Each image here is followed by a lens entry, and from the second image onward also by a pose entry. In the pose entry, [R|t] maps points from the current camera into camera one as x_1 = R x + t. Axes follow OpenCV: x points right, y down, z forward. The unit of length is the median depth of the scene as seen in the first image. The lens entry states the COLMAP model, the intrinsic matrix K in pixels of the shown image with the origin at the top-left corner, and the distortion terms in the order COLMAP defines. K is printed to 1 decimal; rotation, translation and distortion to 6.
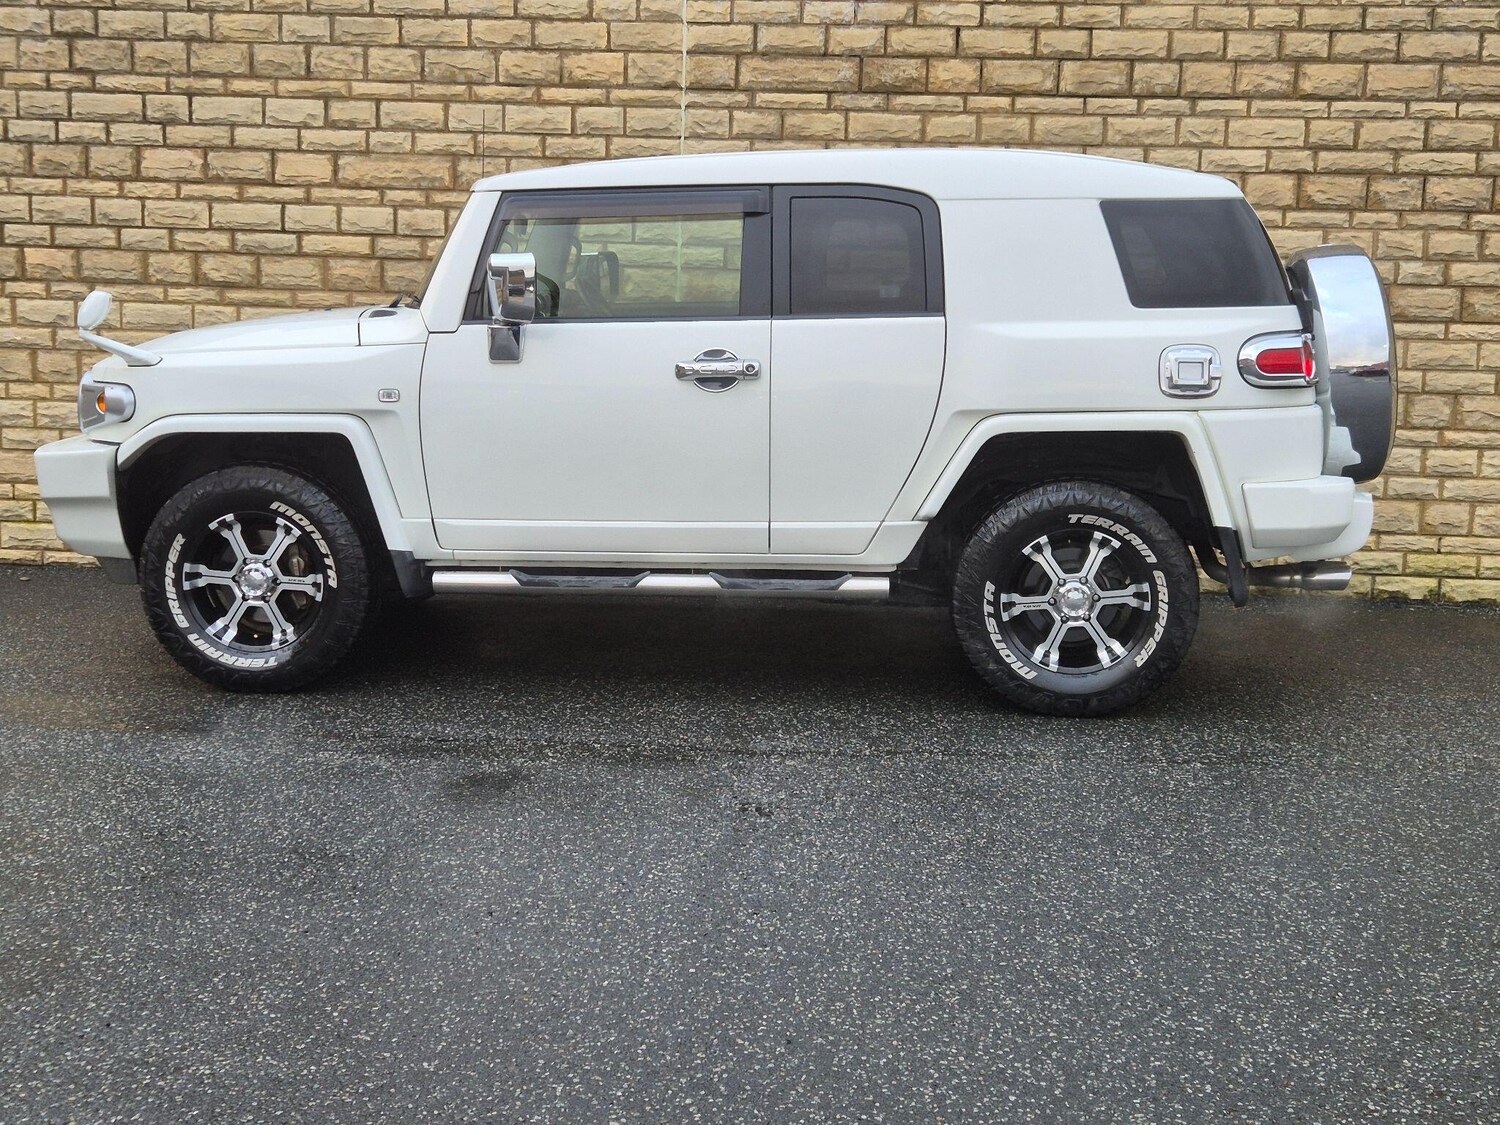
lens RADIAL K [[2003.6, 0, 716.3], [0, 2003.6, 544.1], [0, 0, 1]] dist [0.079646, 0.000000]
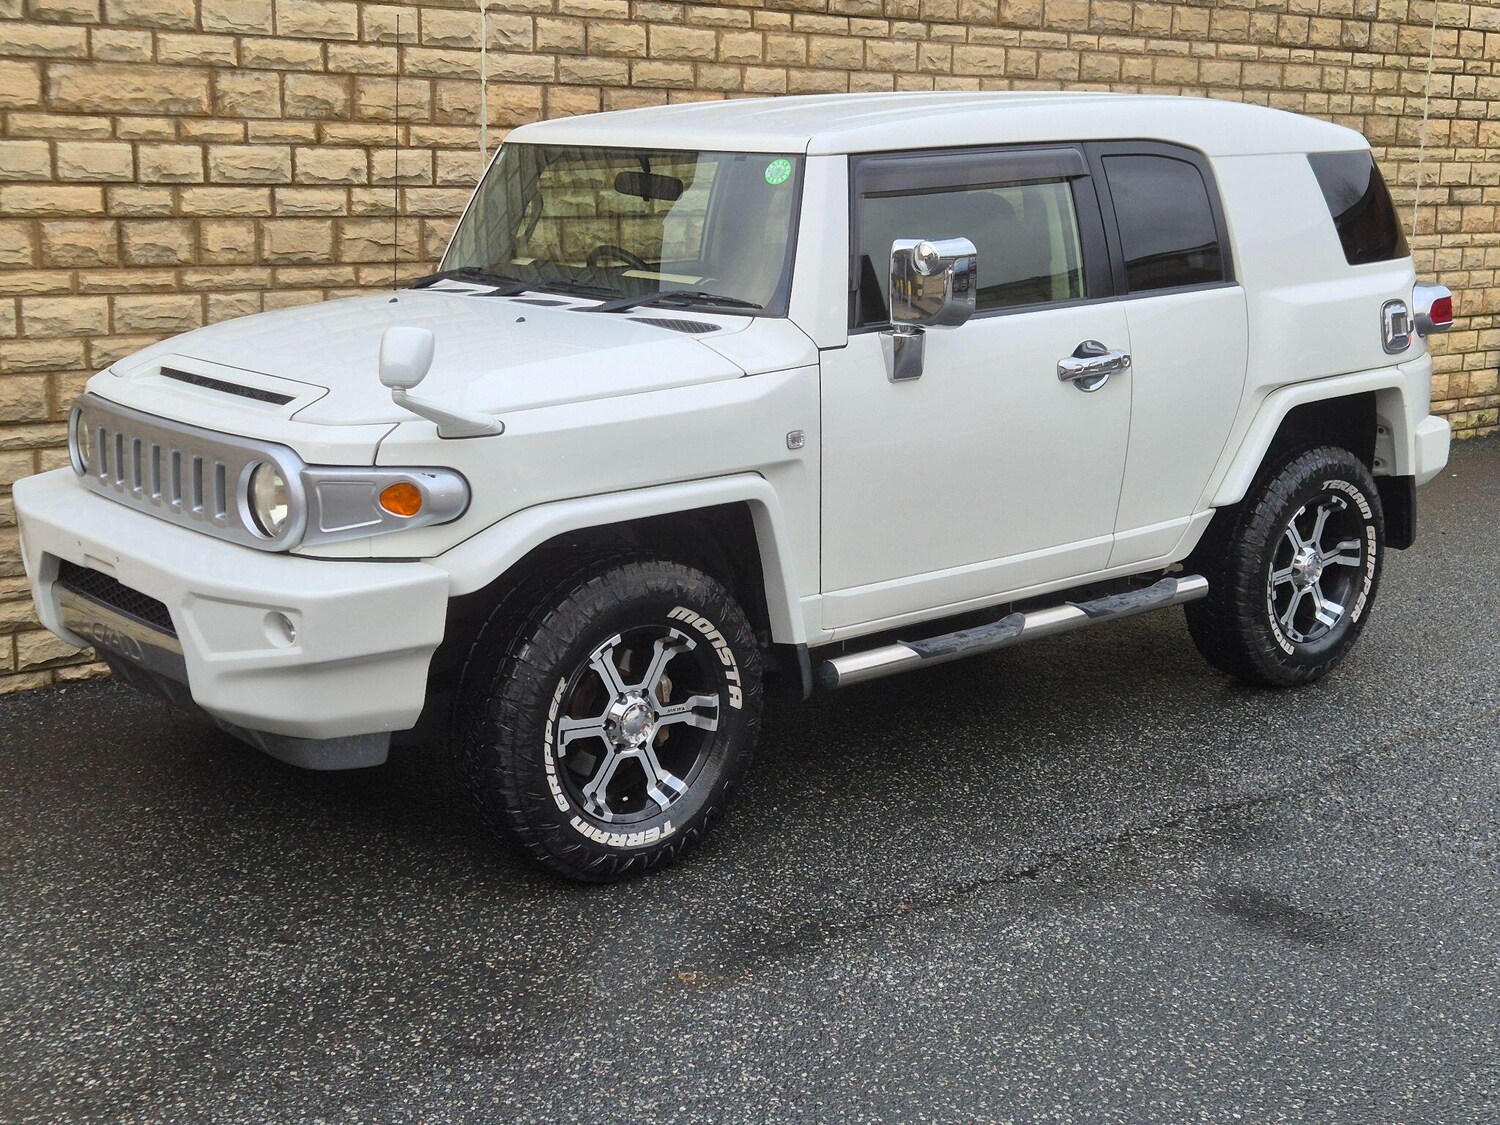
lens RADIAL K [[2016.6, 0, 722.3], [0, 2016.6, 558.1], [0, 0, 1]] dist [0.078775, 0.000000]
pose [[0.703675, -0.155236, 0.693357, -0.534143], [0.099387, 0.987752, 0.120283, -0.093285], [-0.703537, -0.015730, 0.710485, 0.373046]]
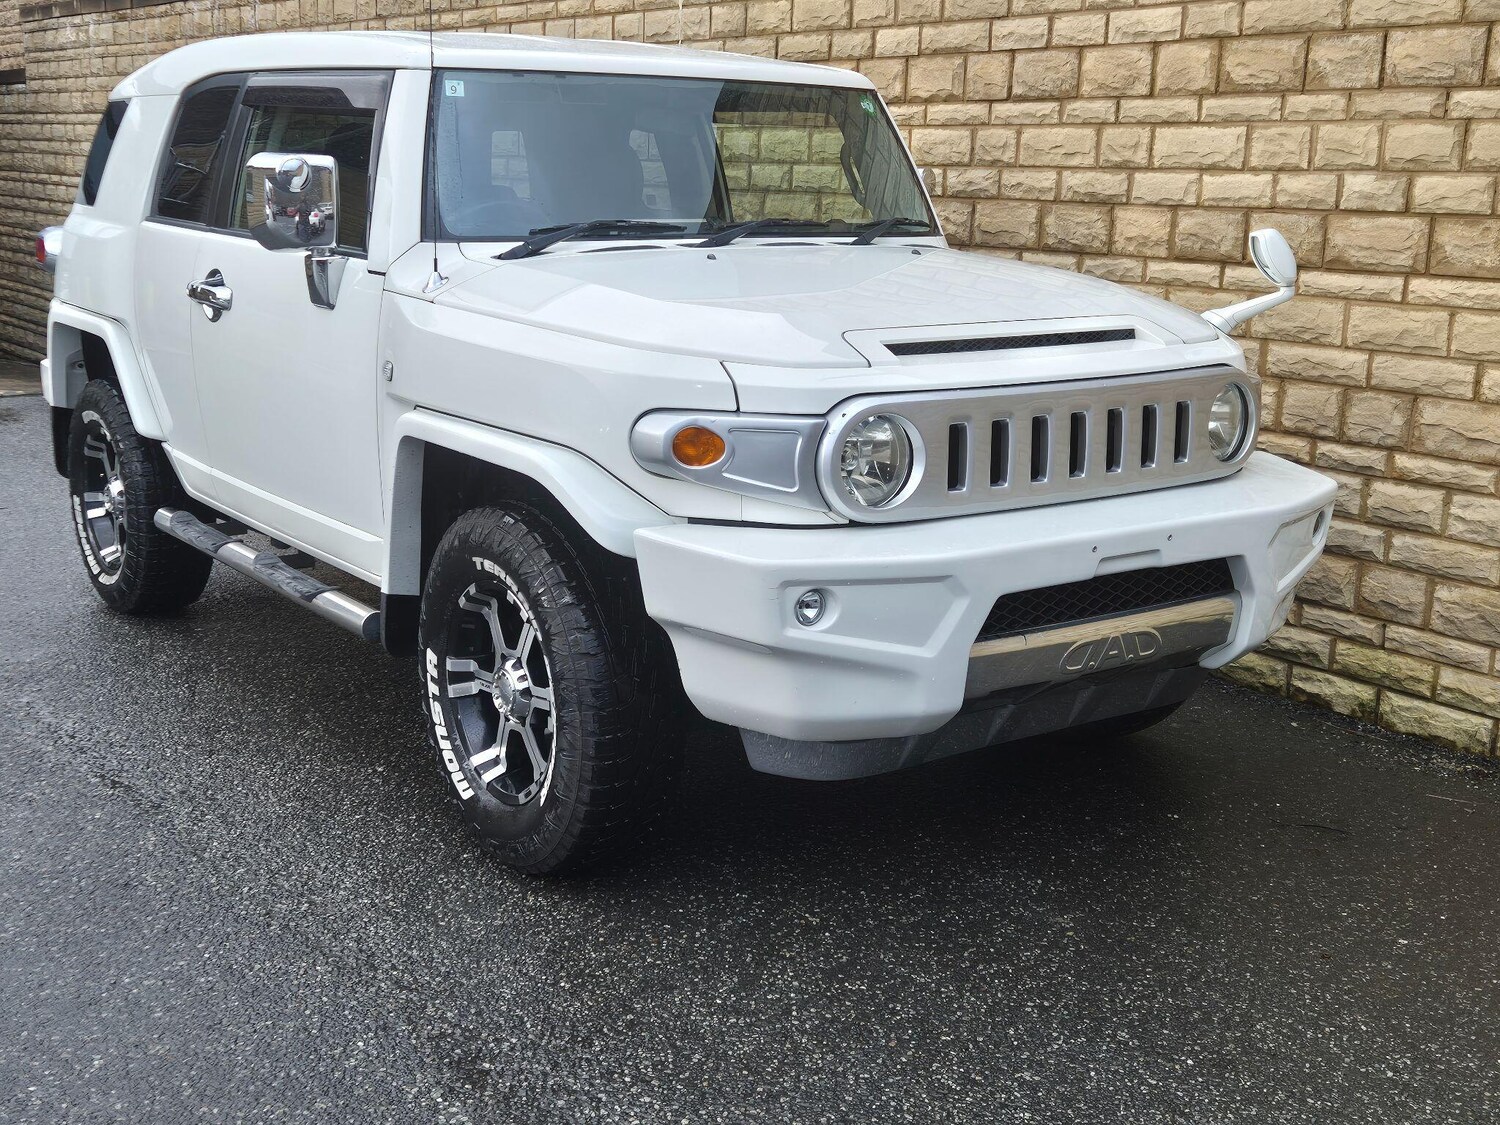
lens RADIAL K [[1730.8, 0, 723.3], [0, 1730.8, 558.9], [0, 0, 1]] dist [0.074215, 0.000000]
pose [[0.660215, 0.155533, -0.734796, 0.618114], [-0.113499, 0.987749, 0.107096, -0.057726], [0.742452, 0.012692, 0.669780, 0.492271]]
